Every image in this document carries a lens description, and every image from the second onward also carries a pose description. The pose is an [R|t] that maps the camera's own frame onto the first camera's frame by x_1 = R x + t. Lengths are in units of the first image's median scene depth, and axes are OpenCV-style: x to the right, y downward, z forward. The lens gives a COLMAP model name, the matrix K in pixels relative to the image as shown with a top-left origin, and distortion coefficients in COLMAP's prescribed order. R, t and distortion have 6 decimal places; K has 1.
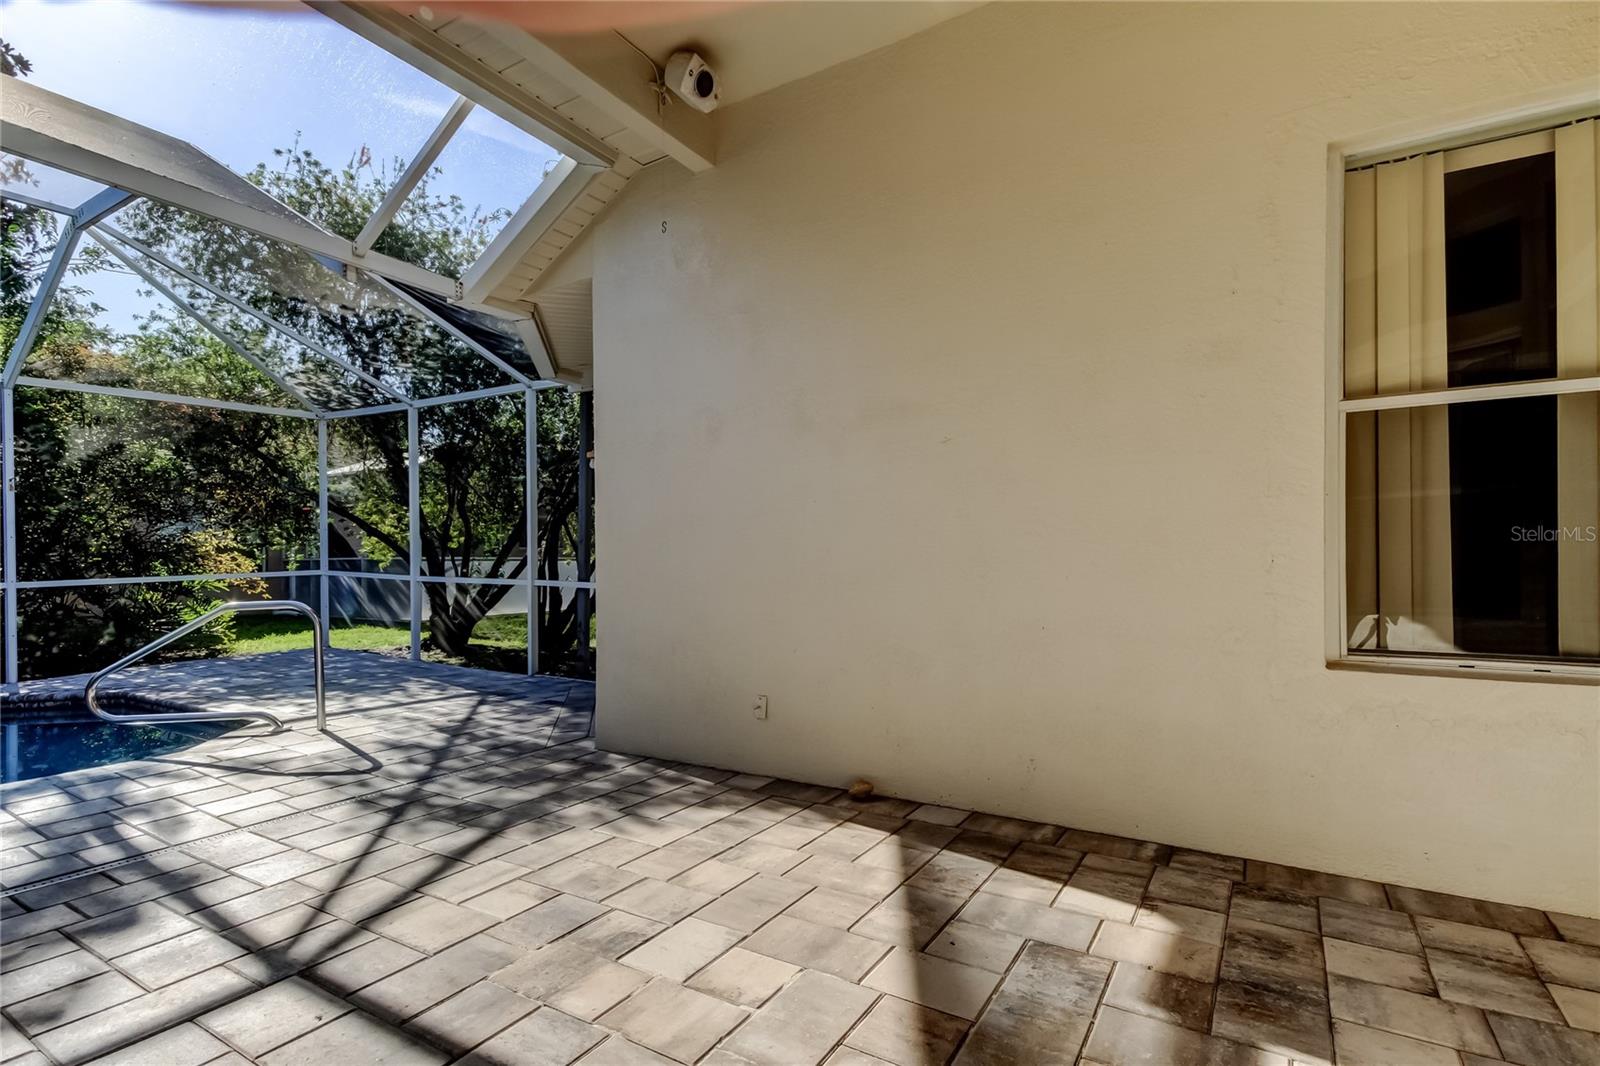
lens RADIAL K [[759.4, 0, 796.0], [0, 759.4, 540.4], [0, 0, 1]] dist [0.022598, -0.009124]
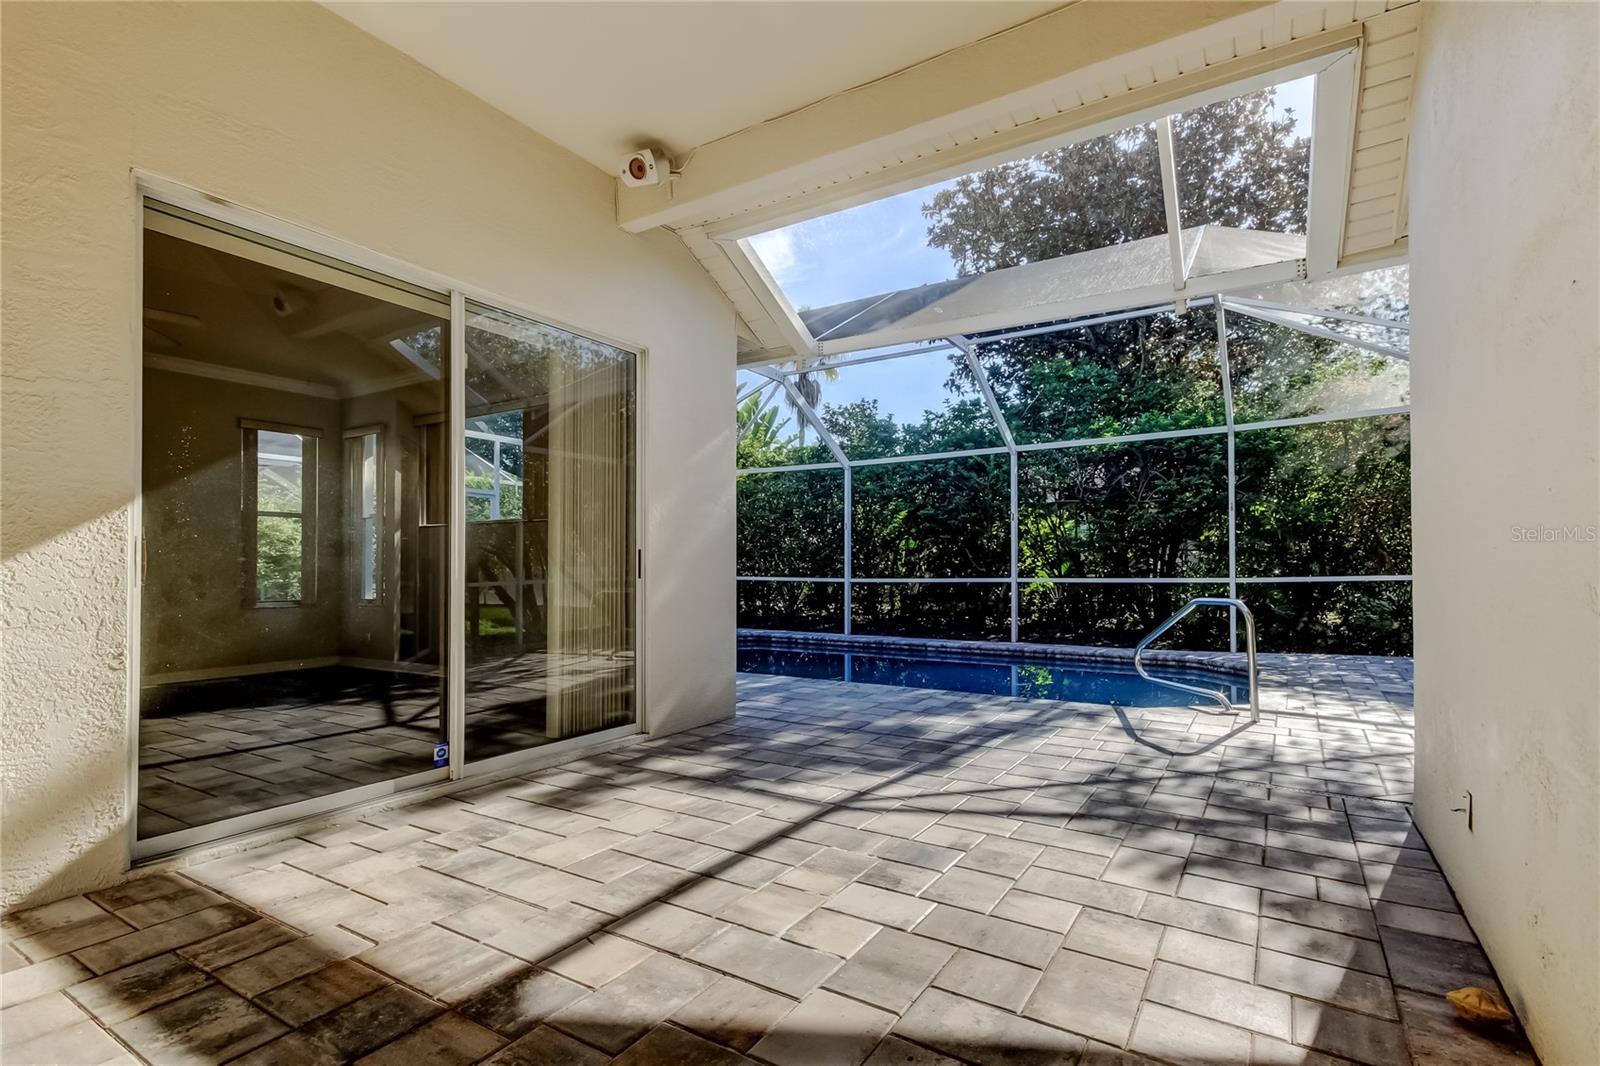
lens RADIAL K [[759.4, 0, 796.0], [0, 759.4, 540.4], [0, 0, 1]] dist [0.022598, -0.009124]
pose [[0.000421, -0.022182, -0.999754, 0.659159], [0.034547, 0.999158, -0.022154, -0.004211], [0.999403, -0.034529, 0.001187, 0.557560]]
